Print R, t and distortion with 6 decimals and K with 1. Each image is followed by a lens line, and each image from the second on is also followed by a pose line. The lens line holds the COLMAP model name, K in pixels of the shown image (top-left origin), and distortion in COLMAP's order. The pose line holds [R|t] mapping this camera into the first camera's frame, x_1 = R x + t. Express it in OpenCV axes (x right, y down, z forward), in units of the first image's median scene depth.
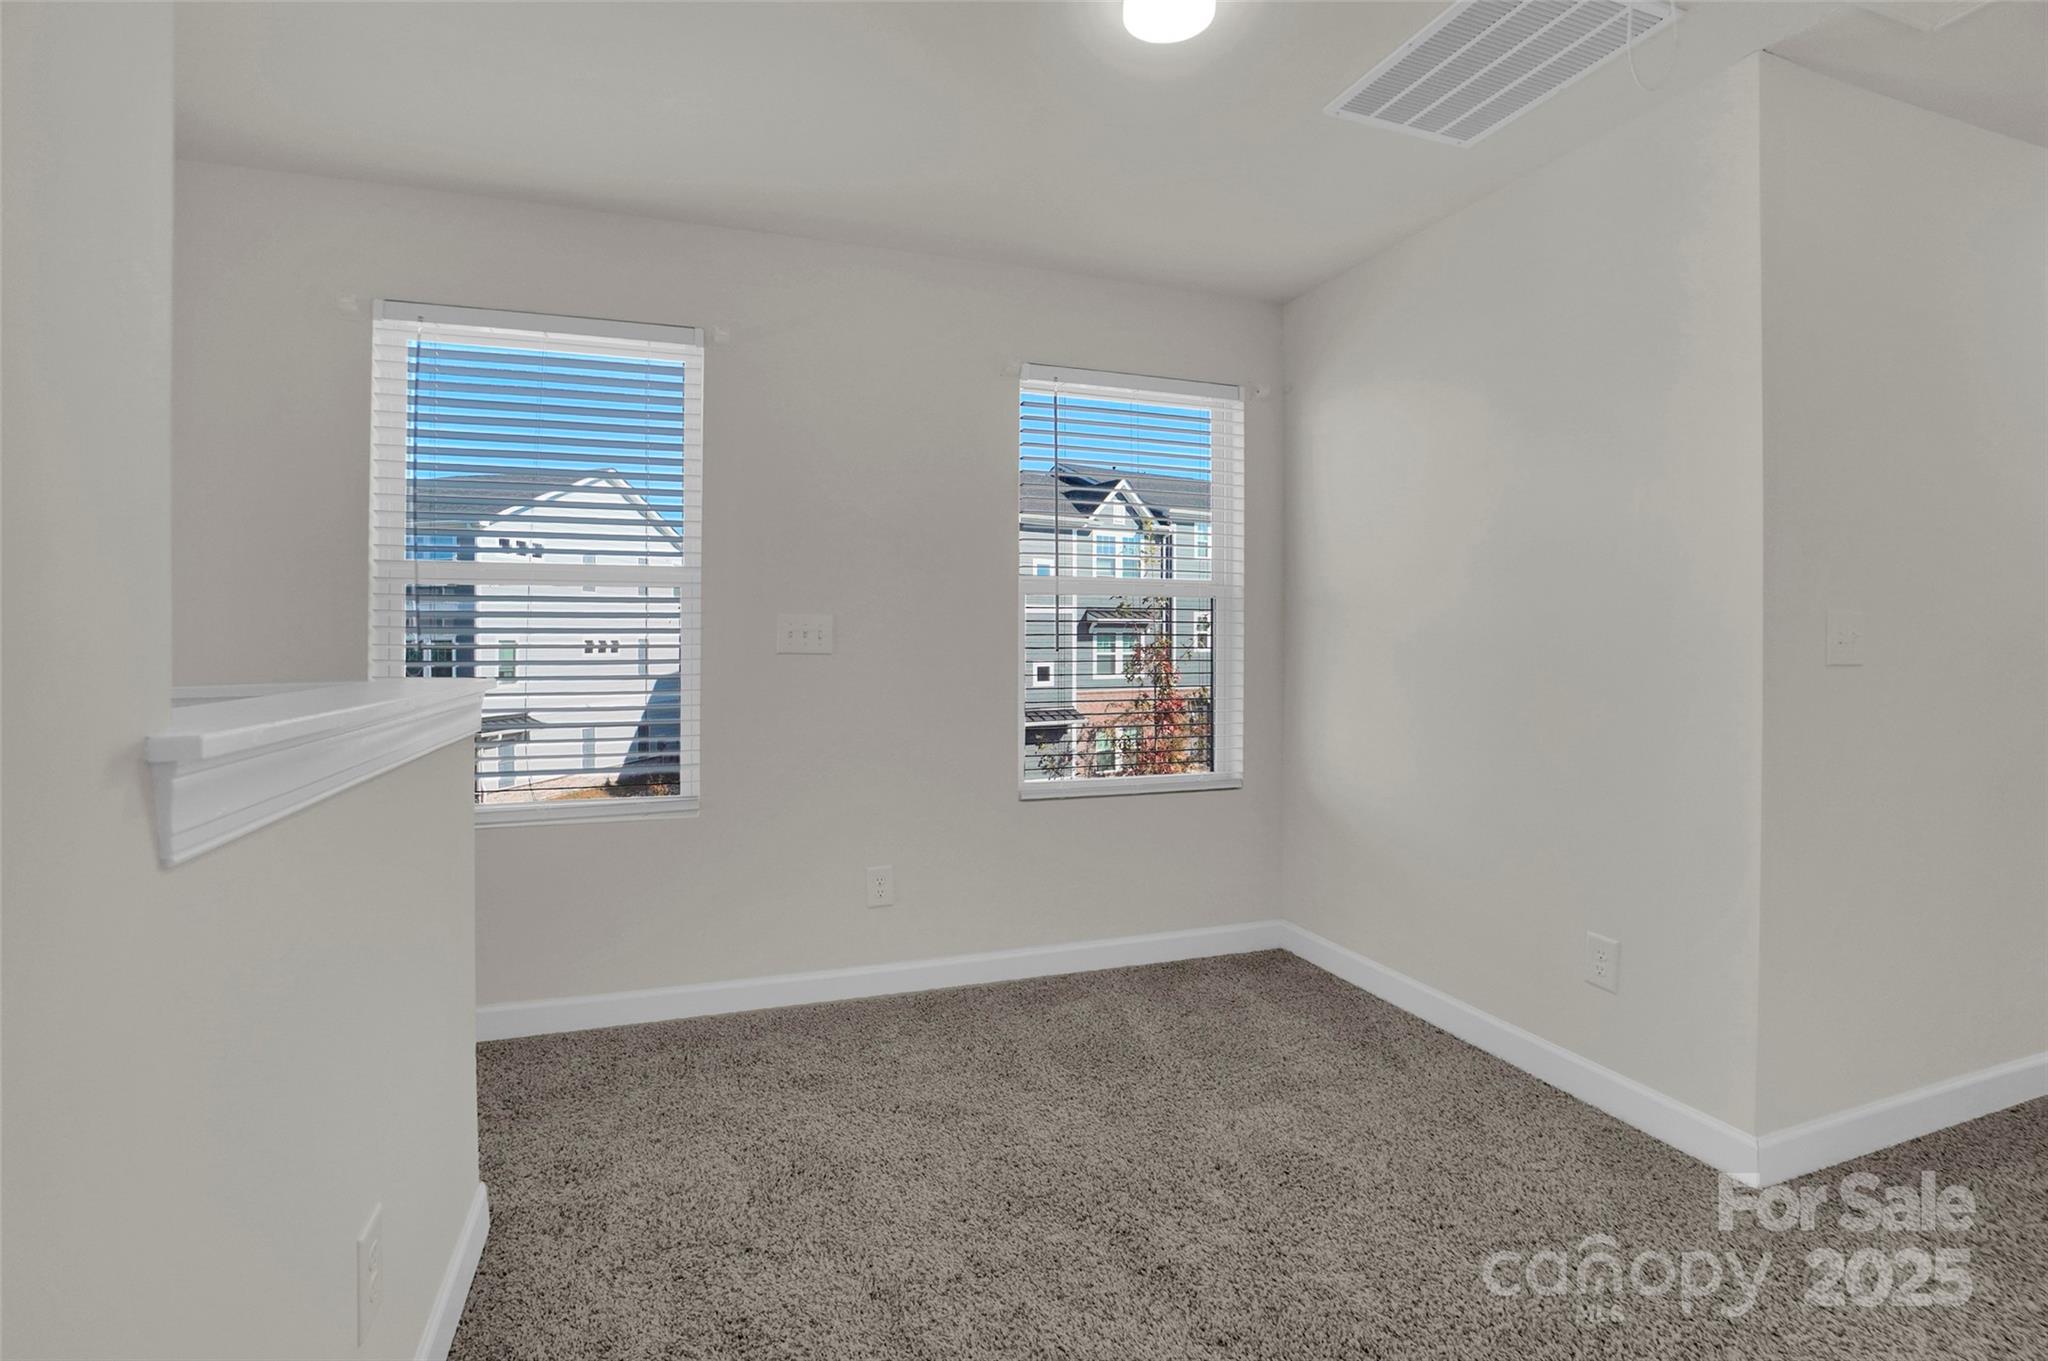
lens RADIAL K [[958.3, 0, 1026.9], [0, 958.3, 653.0], [0, 0, 1]] dist [-0.056482, 0.028373]
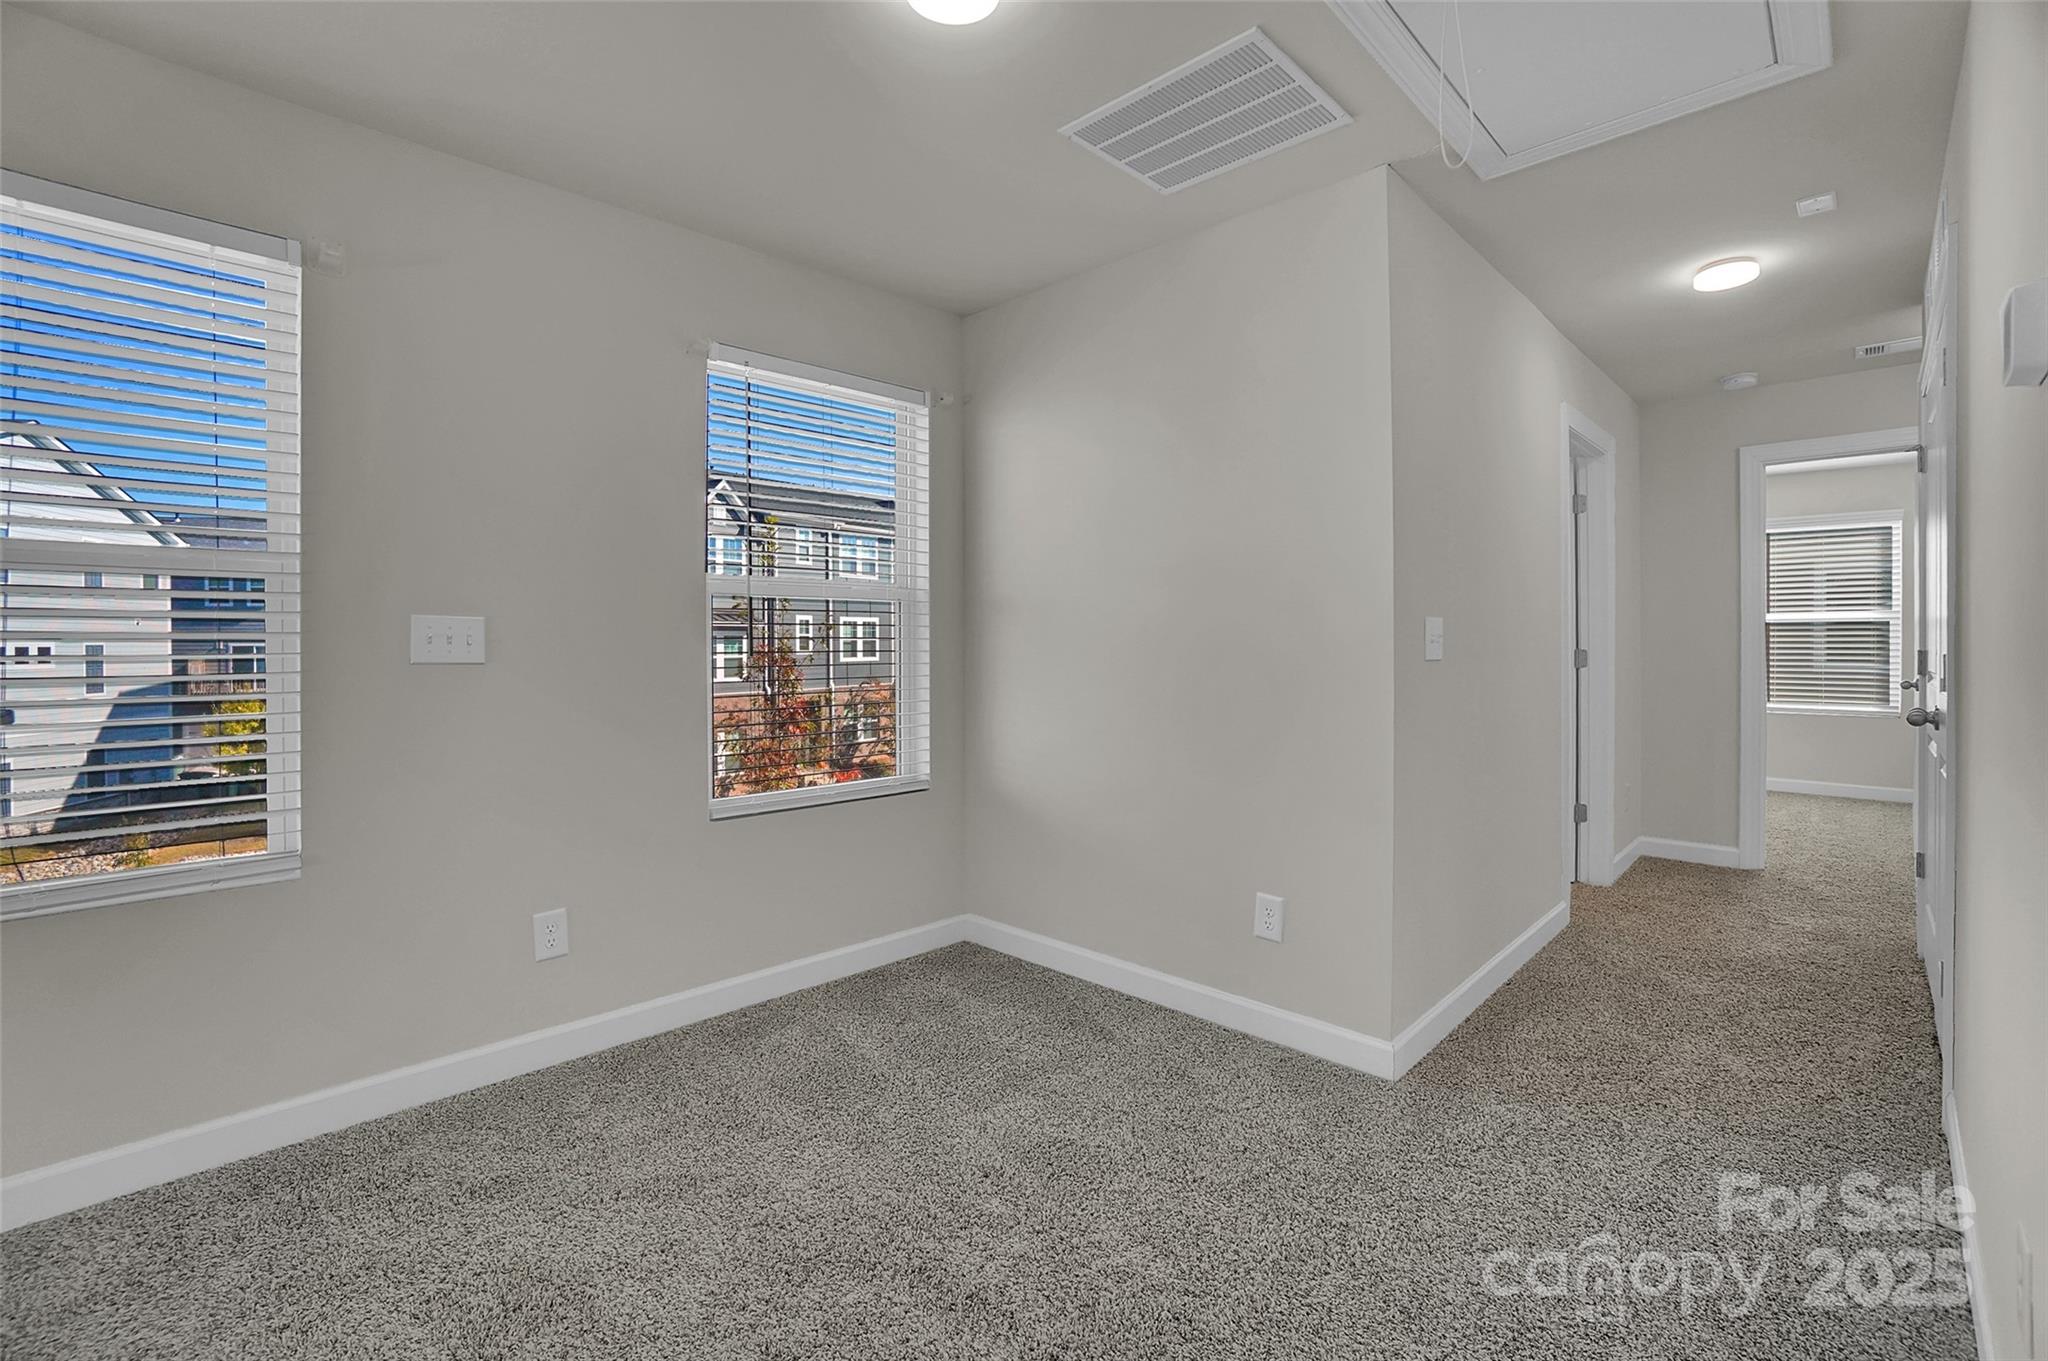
lens RADIAL K [[918.2, 0, 1010.0], [0, 918.2, 658.7], [0, 0, 1]] dist [-0.056600, 0.023302]
pose [[0.902906, -0.013476, 0.429628, -0.147349], [0.011673, 0.999909, 0.006833, -0.003389], [-0.429680, -0.001154, 0.902980, 0.110257]]
